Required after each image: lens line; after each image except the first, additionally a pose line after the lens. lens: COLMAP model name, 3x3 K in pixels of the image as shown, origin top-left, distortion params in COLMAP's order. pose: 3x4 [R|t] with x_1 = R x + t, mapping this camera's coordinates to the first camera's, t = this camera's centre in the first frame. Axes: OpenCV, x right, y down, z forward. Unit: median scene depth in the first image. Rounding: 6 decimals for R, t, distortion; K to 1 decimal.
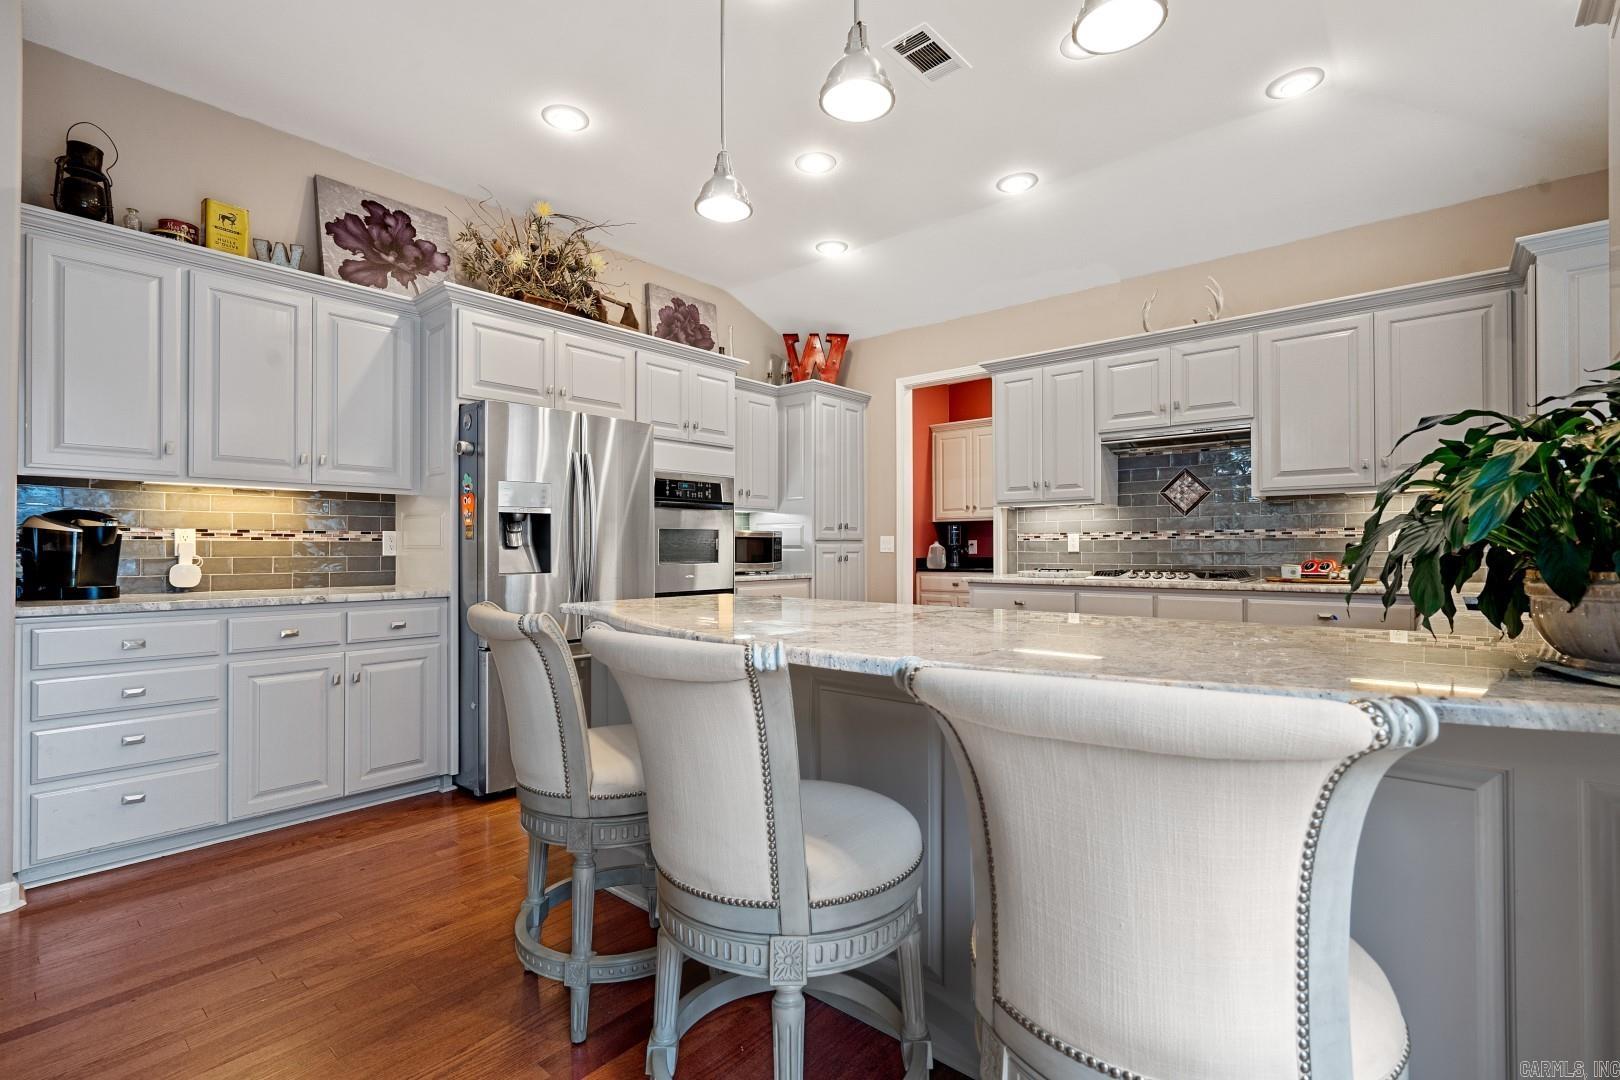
lens RADIAL K [[734.9, 0, 807.7], [0, 734.9, 541.3], [0, 0, 1]] dist [-0.000537, 0.000446]
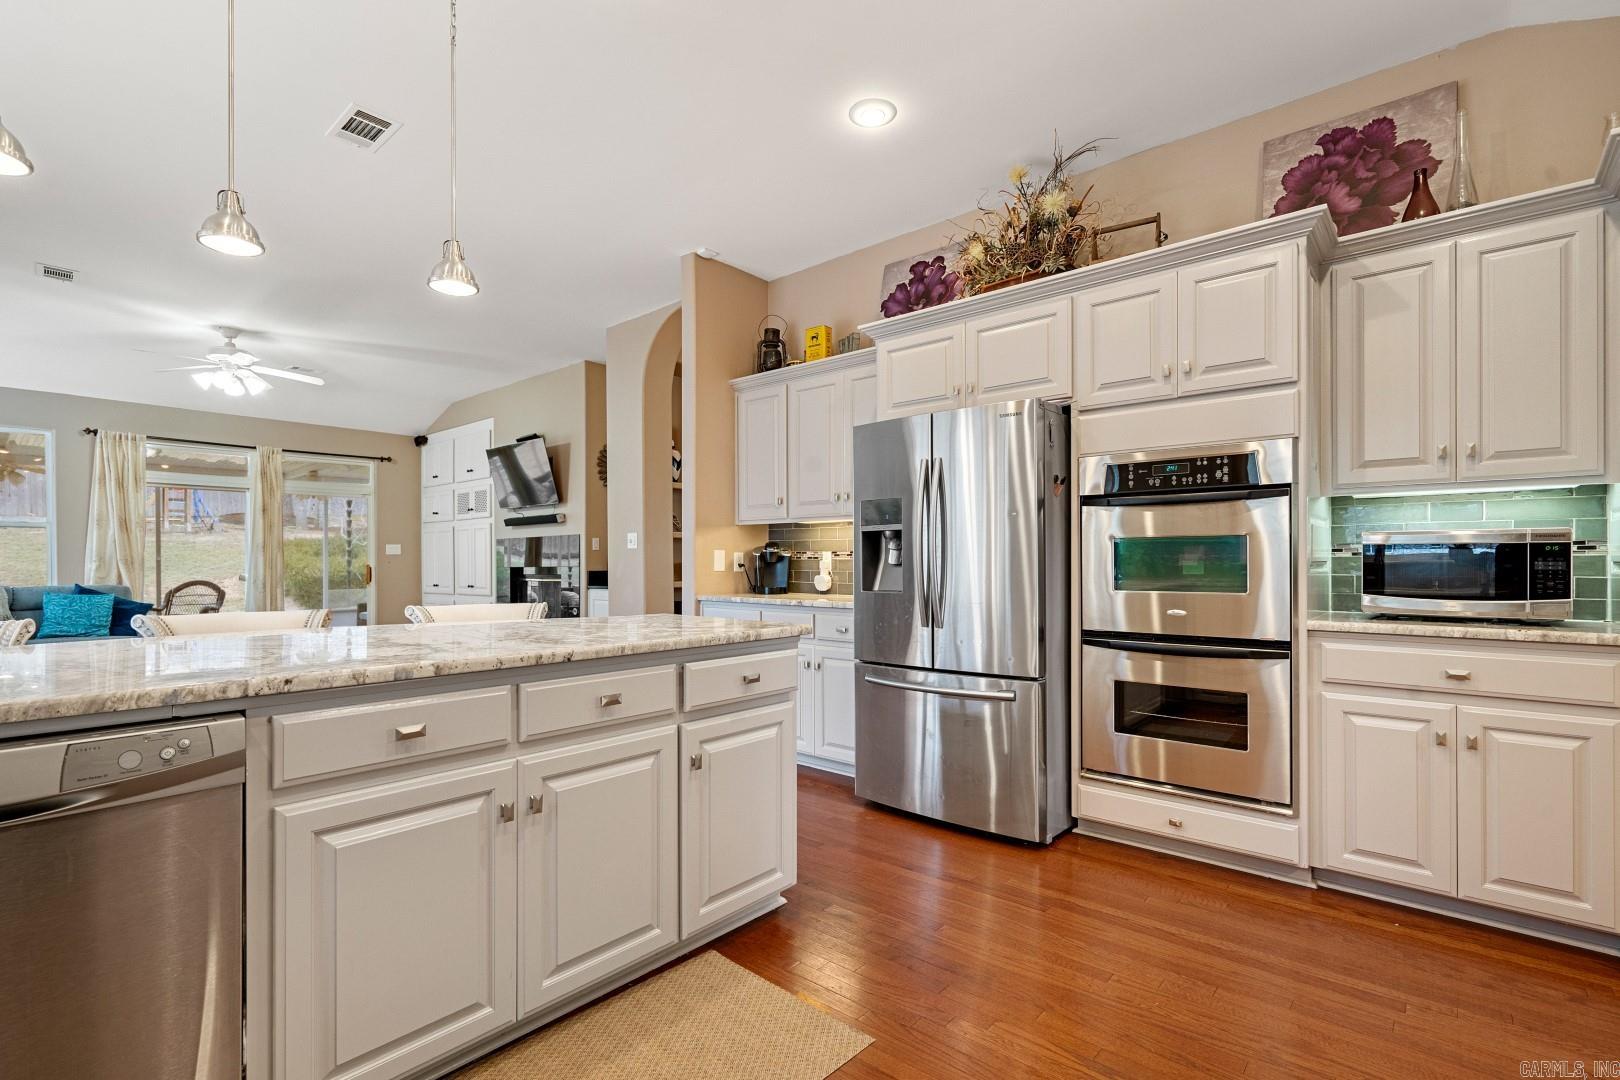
lens RADIAL K [[753.3, 0, 798.6], [0, 753.3, 560.8], [0, 0, 1]] dist [-0.001129, 0.000191]
pose [[-0.014826, 0.000413, -0.999890, 0.530708], [0.009749, 0.999952, 0.000268, 0.001017], [0.999843, -0.009744, -0.014830, 0.748605]]
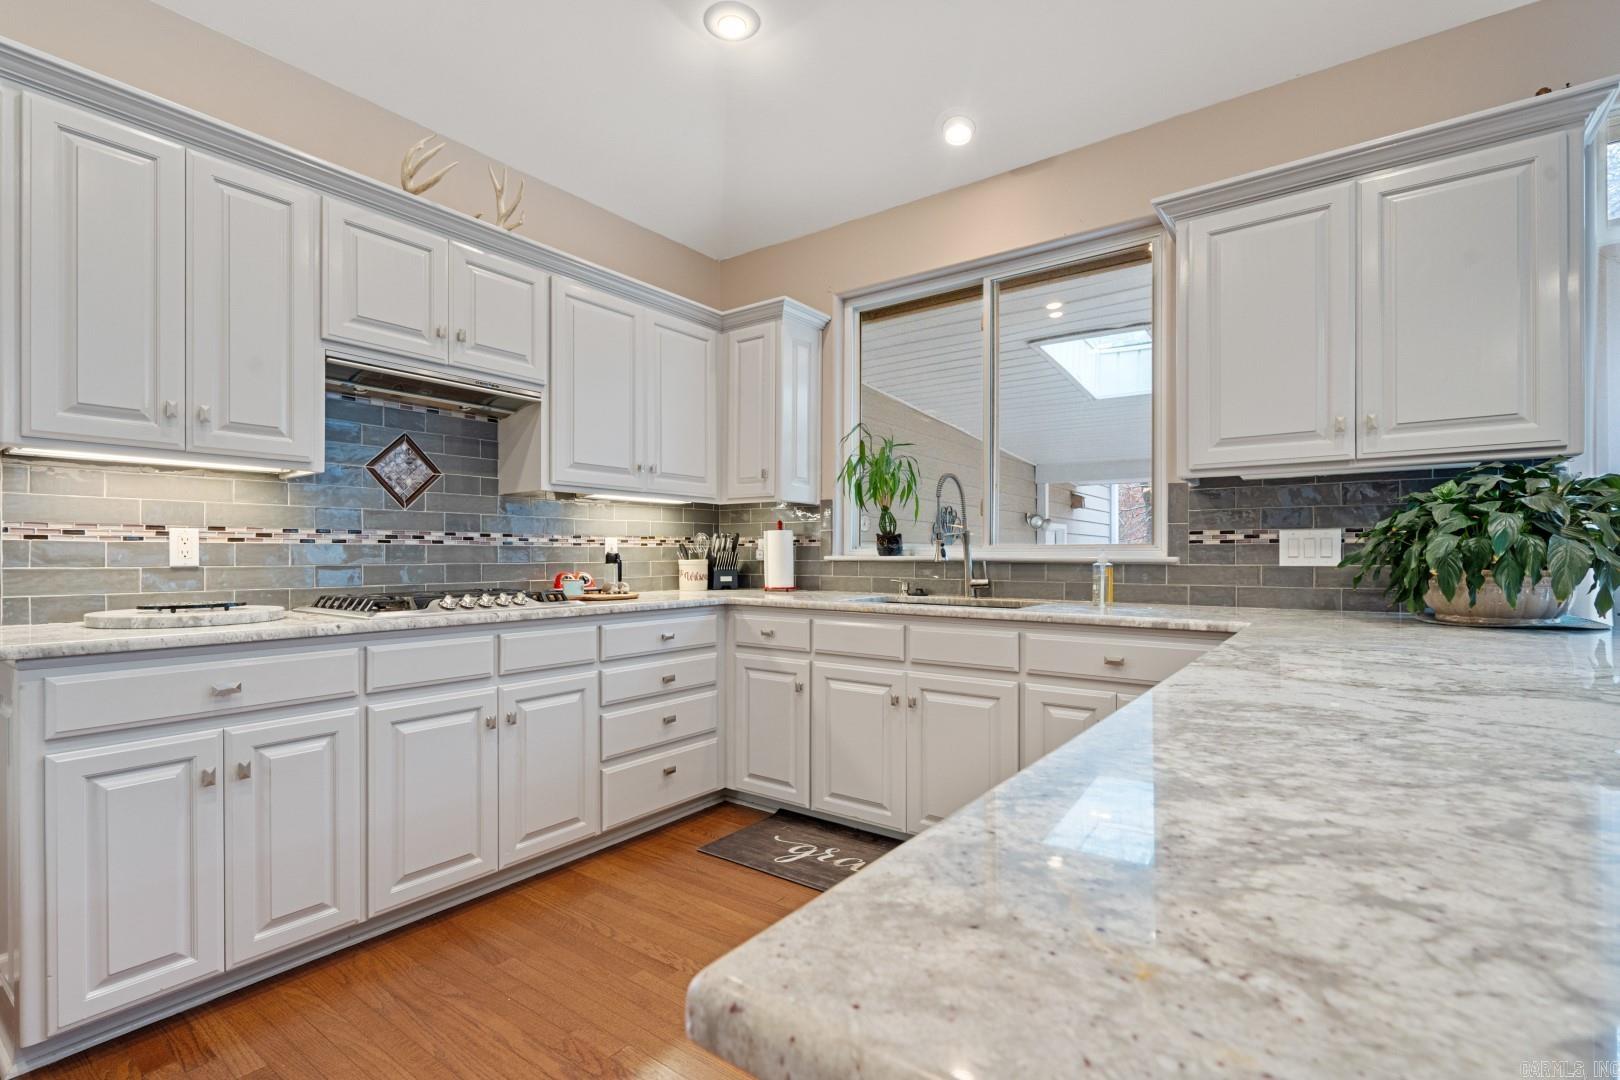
lens RADIAL K [[749.6, 0, 805.8], [0, 749.6, 551.9], [0, 0, 1]] dist [-0.001570, -0.000013]
pose [[-0.071985, 0.008544, 0.997369, -0.169847], [-0.007883, 0.999927, -0.009135, 0.007049], [-0.997375, -0.008520, -0.071912, 0.747230]]
